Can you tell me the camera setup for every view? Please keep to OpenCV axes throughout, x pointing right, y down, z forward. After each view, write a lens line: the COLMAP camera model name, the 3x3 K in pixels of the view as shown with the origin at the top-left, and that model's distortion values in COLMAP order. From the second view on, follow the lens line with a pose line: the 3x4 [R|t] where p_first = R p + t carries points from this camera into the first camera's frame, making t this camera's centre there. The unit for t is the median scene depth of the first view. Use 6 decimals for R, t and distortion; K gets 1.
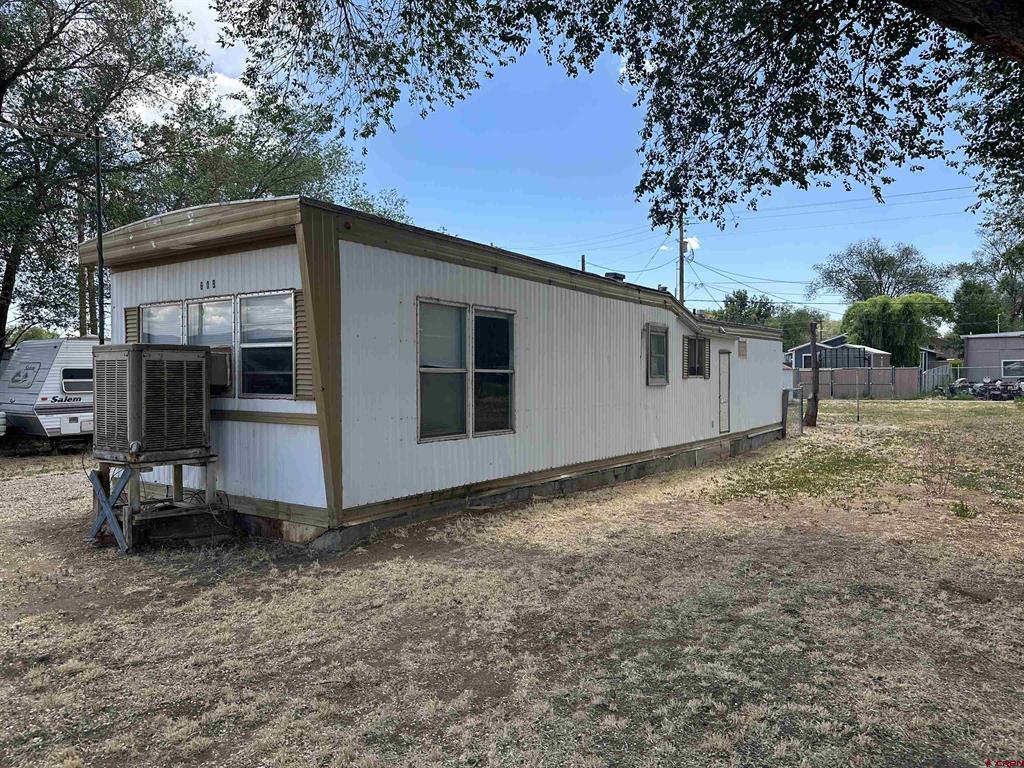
lens RADIAL K [[709.7, 0, 510.3], [0, 709.7, 383.3], [0, 0, 1]] dist [0.041292, -0.000315]
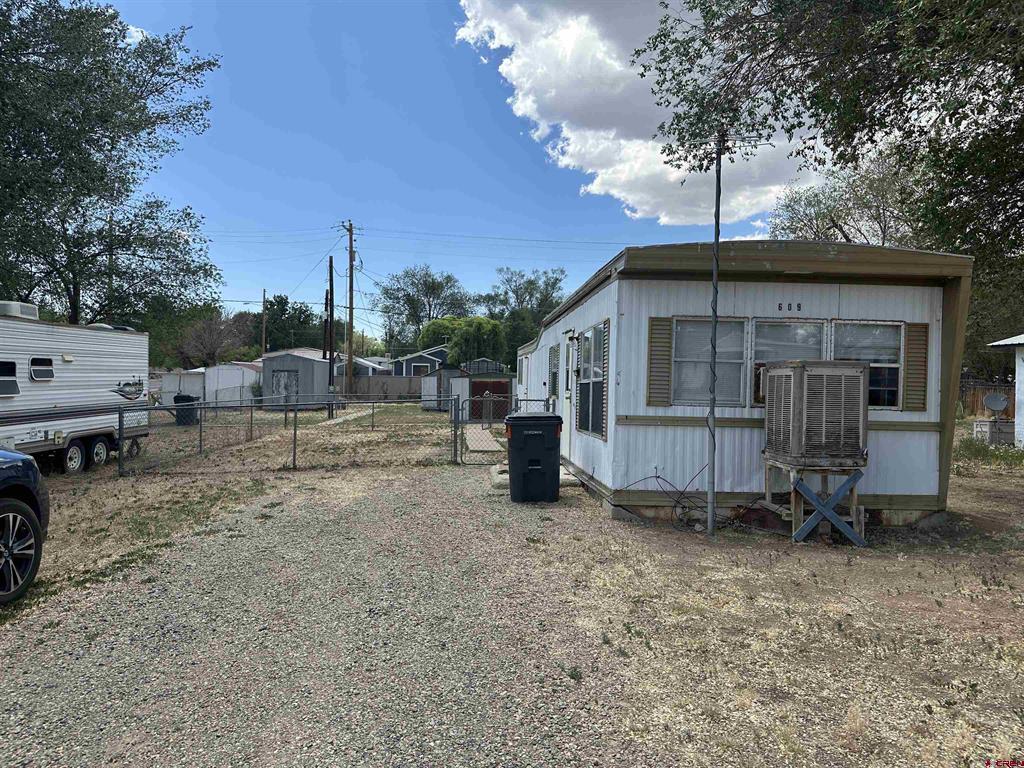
lens RADIAL K [[709.7, 0, 510.7], [0, 709.7, 387.6], [0, 0, 1]] dist [0.041292, -0.000315]
pose [[0.748690, 0.008948, 0.662860, -0.245093], [-0.009312, 0.999952, -0.002981, -0.001076], [-0.662855, -0.003941, 0.748737, 0.076748]]
